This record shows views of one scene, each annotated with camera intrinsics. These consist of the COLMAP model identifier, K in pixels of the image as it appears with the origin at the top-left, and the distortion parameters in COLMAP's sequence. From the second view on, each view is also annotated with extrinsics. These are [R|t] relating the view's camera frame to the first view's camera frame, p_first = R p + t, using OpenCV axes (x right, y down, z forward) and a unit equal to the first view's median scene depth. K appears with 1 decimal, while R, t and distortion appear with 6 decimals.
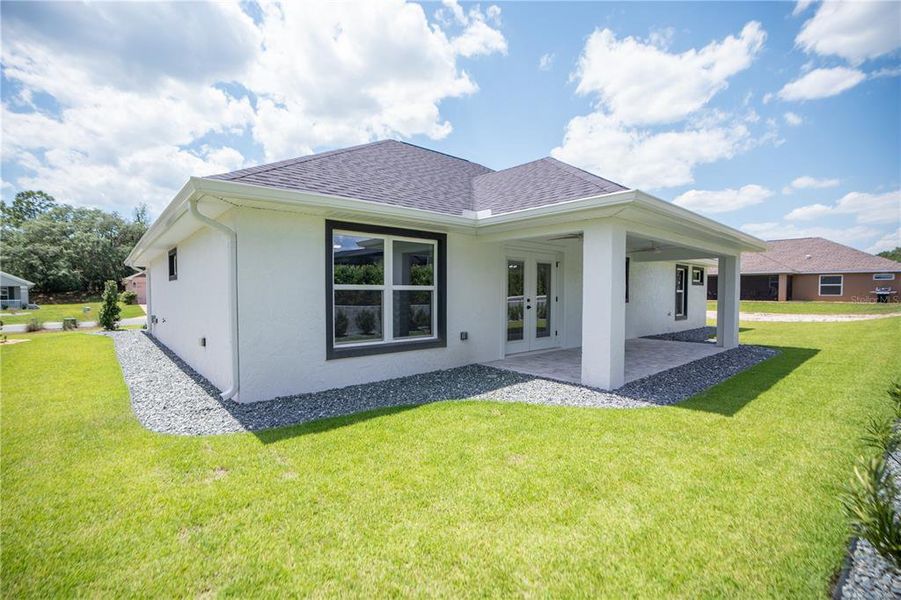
lens RADIAL K [[415.2, 0, 442.6], [0, 415.2, 303.5], [0, 0, 1]] dist [-0.067127, 0.027884]
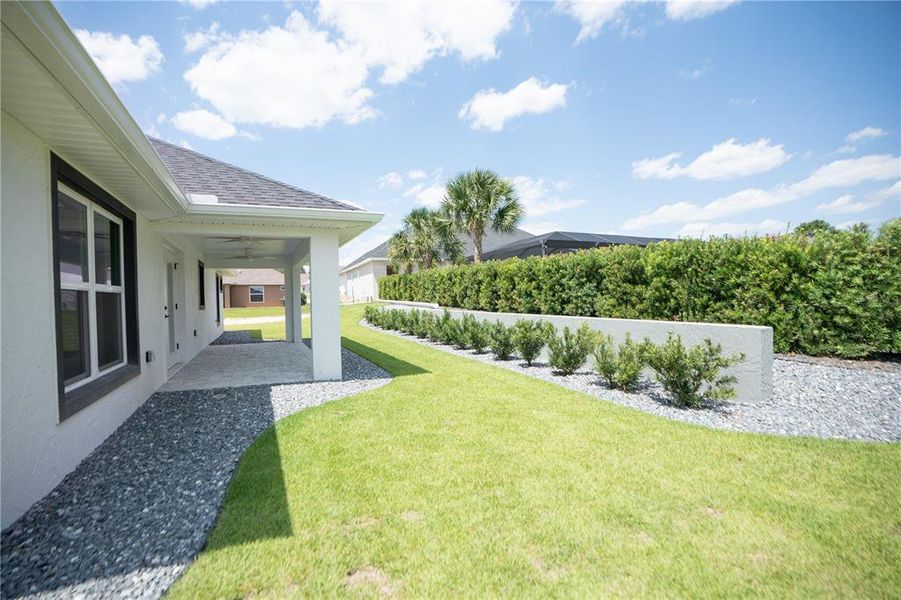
lens RADIAL K [[415.2, 0, 442.6], [0, 415.2, 303.5], [0, 0, 1]] dist [-0.067127, 0.027884]
pose [[0.278804, -0.017466, 0.960189, -0.556734], [0.042669, 0.999073, 0.005784, 0.003623], [-0.959400, 0.039358, 0.279290, 0.350778]]
